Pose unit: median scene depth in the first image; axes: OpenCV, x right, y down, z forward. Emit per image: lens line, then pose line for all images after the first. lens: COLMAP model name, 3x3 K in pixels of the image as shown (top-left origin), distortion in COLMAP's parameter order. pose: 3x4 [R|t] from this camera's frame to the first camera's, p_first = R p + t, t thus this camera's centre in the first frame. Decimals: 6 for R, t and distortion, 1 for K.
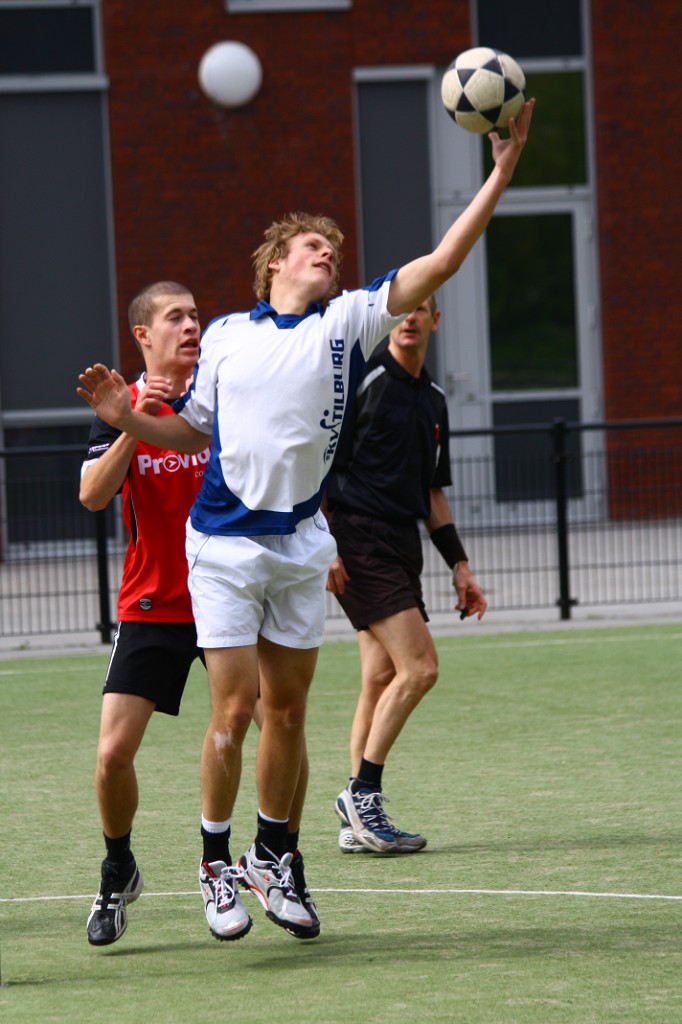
lens RADIAL K [[6897.7, 0, 341.0], [0, 6897.7, 512.0], [0, 0, 1]] dist [0.690146, 13.806474]
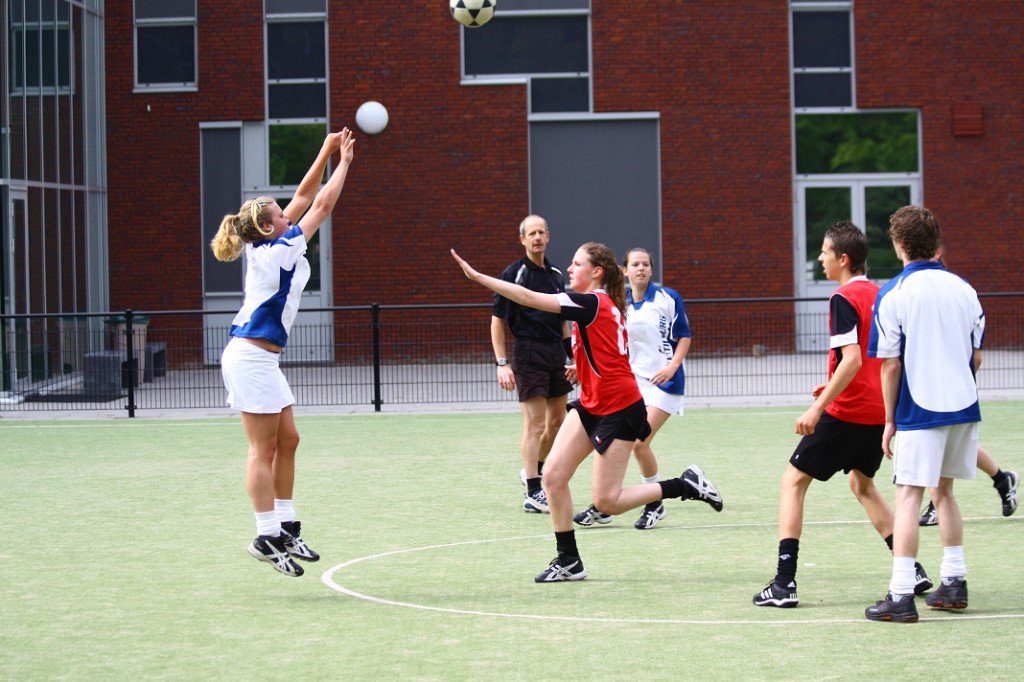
lens RADIAL K [[3467.3, 0, 512.0], [0, 3467.3, 341.0], [0, 0, 1]] dist [-0.457882, -0.539645]
pose [[0.962578, 0.028950, -0.269455, 0.196827], [-0.026595, 0.999570, 0.012385, -0.010068], [0.269698, -0.004756, 0.962933, 0.057504]]
